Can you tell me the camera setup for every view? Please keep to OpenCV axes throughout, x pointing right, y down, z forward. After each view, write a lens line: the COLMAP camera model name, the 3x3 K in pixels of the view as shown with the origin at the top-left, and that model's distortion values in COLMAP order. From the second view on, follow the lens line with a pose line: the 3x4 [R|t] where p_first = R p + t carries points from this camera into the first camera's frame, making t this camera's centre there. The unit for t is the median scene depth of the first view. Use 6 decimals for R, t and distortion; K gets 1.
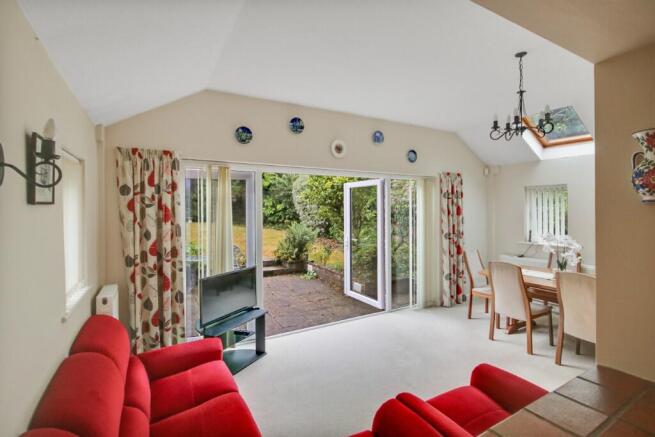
lens RADIAL K [[304.0, 0, 318.5], [0, 304.0, 211.2], [0, 0, 1]] dist [0.012143, 0.002214]
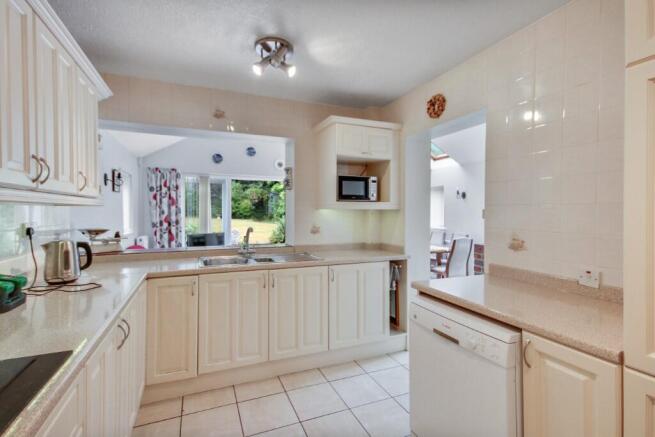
lens RADIAL K [[304.0, 0, 337.3], [0, 304.0, 214.2], [0, 0, 1]] dist [0.012143, 0.002214]
pose [[0.997858, 0.003394, -0.065333, 0.647868], [-0.003312, 0.999994, 0.001367, 0.080318], [0.065337, -0.001148, 0.997863, -0.834486]]
